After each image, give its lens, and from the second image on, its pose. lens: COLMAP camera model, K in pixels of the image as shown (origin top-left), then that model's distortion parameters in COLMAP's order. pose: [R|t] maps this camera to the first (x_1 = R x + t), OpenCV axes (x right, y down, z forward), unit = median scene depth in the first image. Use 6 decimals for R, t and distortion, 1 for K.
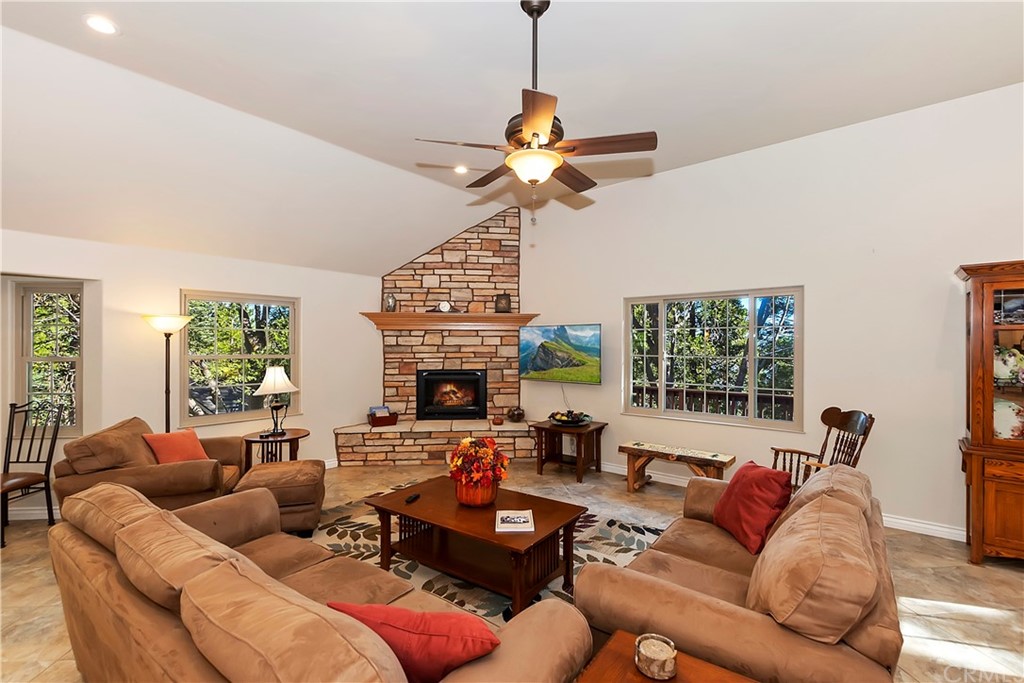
lens RADIAL K [[459.2, 0, 510.8], [0, 459.2, 346.7], [0, 0, 1]] dist [-0.002059, -0.000348]
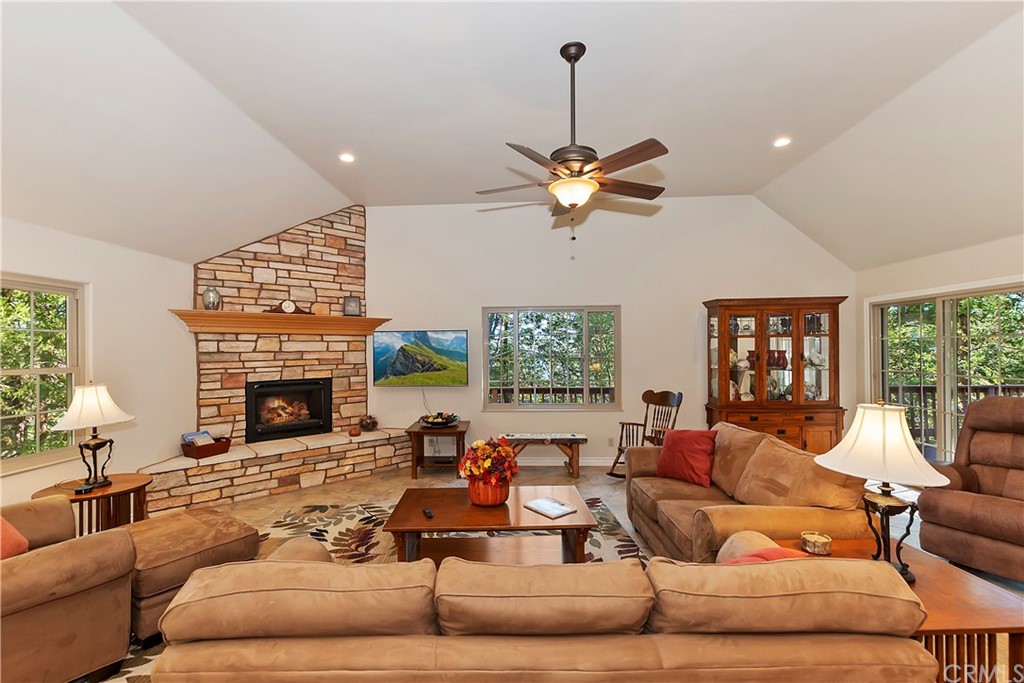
lens RADIAL K [[442.4, 0, 506.3], [0, 442.4, 350.6], [0, 0, 1]] dist [0.000355, -0.000106]
pose [[0.799503, -0.009899, 0.600581, -0.308332], [0.013129, 0.999913, -0.000995, 0.001097], [-0.600519, 0.008681, 0.799564, 0.090528]]
